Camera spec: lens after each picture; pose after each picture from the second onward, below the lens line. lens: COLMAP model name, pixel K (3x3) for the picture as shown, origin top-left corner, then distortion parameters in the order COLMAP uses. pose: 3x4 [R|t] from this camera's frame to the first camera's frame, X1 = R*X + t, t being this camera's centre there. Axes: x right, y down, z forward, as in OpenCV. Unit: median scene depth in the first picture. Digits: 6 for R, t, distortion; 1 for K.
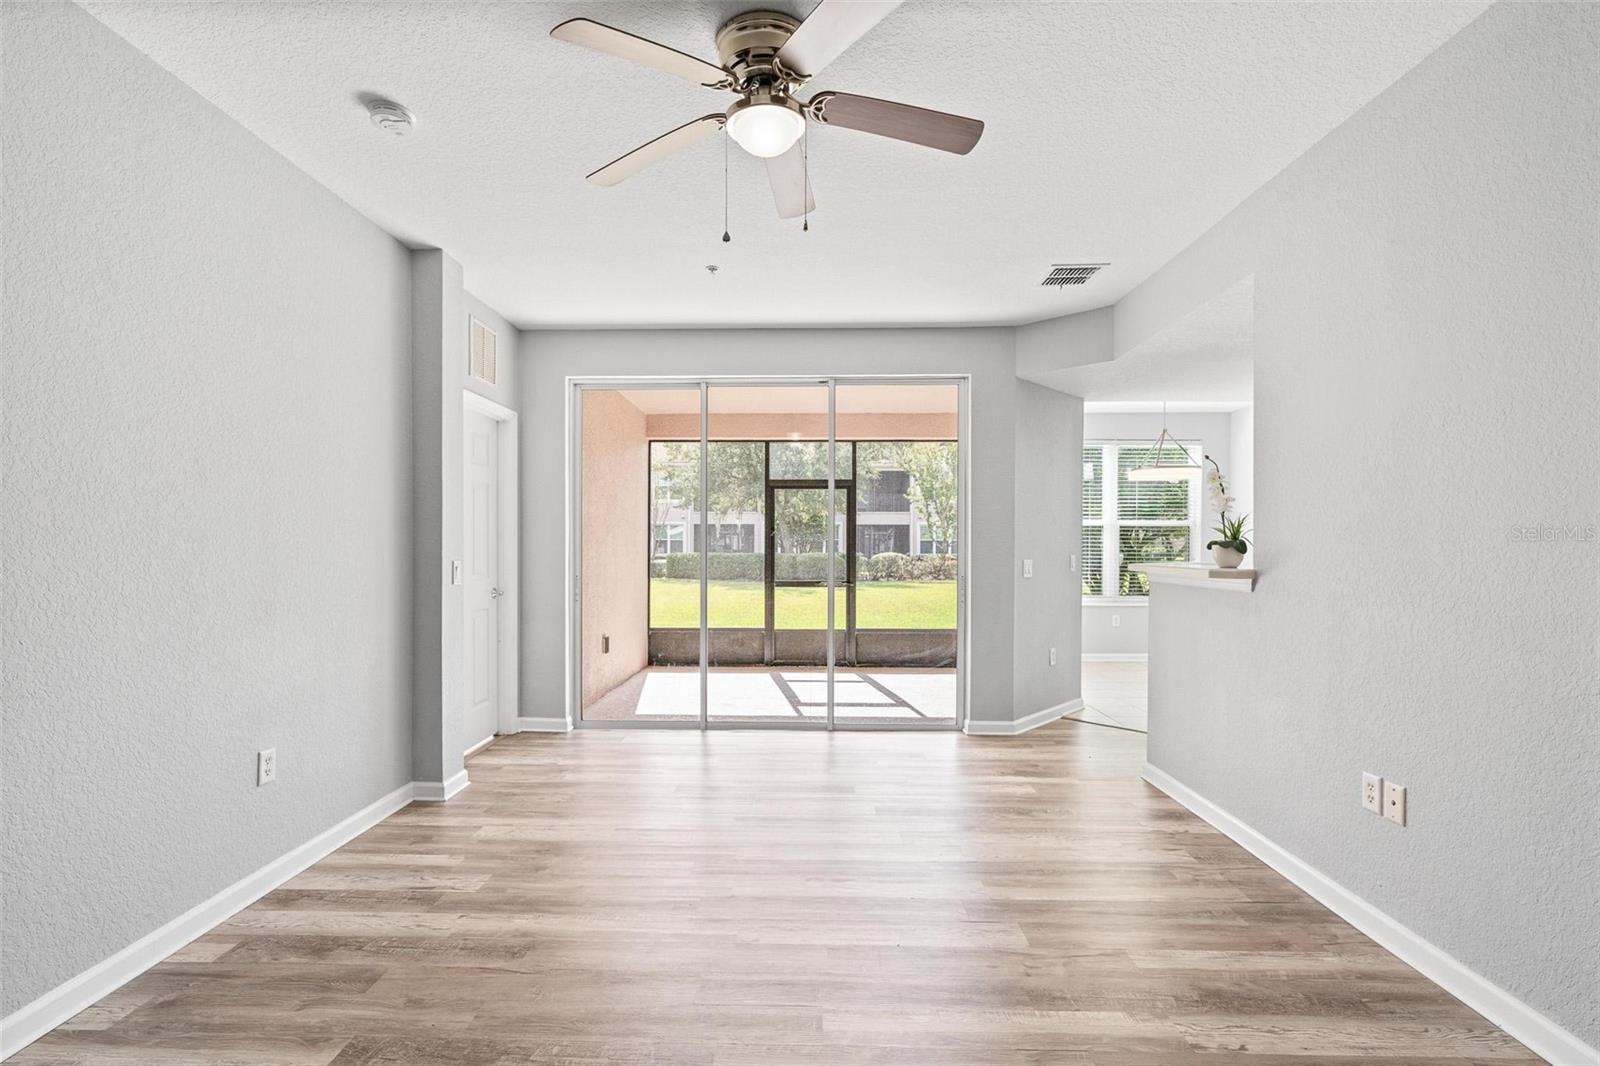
lens RADIAL K [[723.8, 0, 791.2], [0, 723.8, 545.7], [0, 0, 1]] dist [-0.003081, 0.001042]
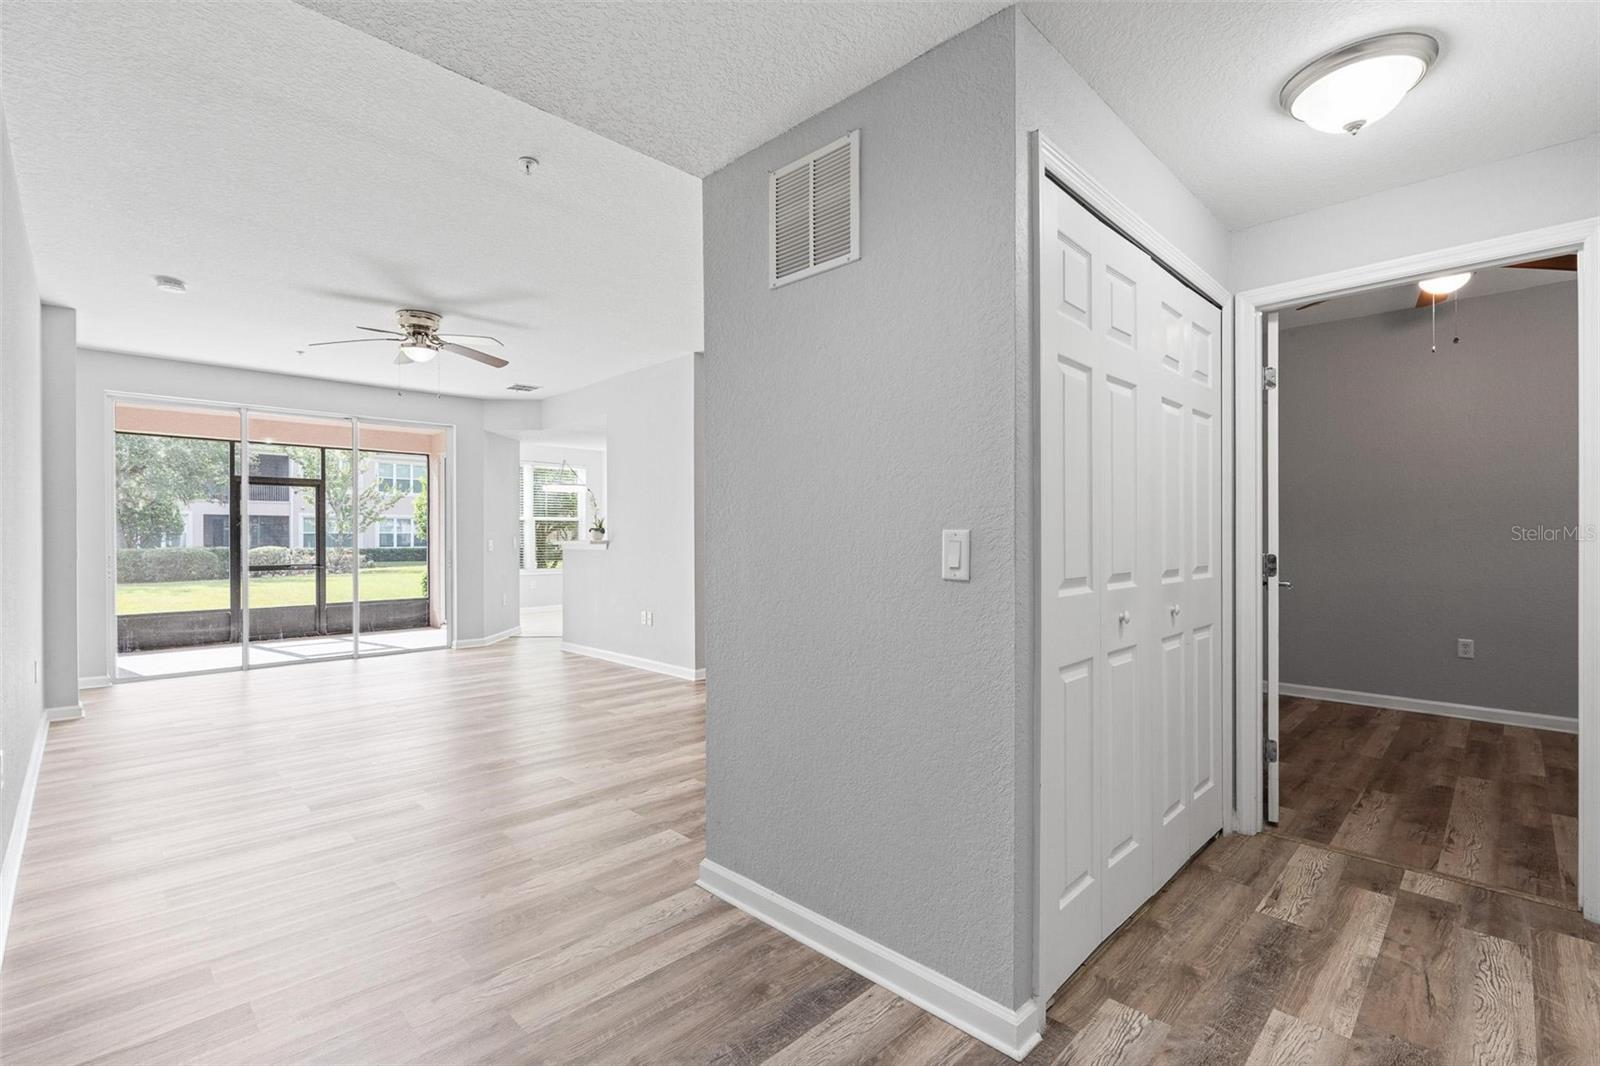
lens RADIAL K [[721.4, 0, 800.0], [0, 721.4, 533.0], [0, 0, 1]] dist [-0.007096, 0.001130]
pose [[0.689959, -0.001787, 0.723846, -0.478881], [0.007904, 0.999956, -0.005065, 0.020170], [-0.723805, 0.009217, 0.689943, -0.820837]]
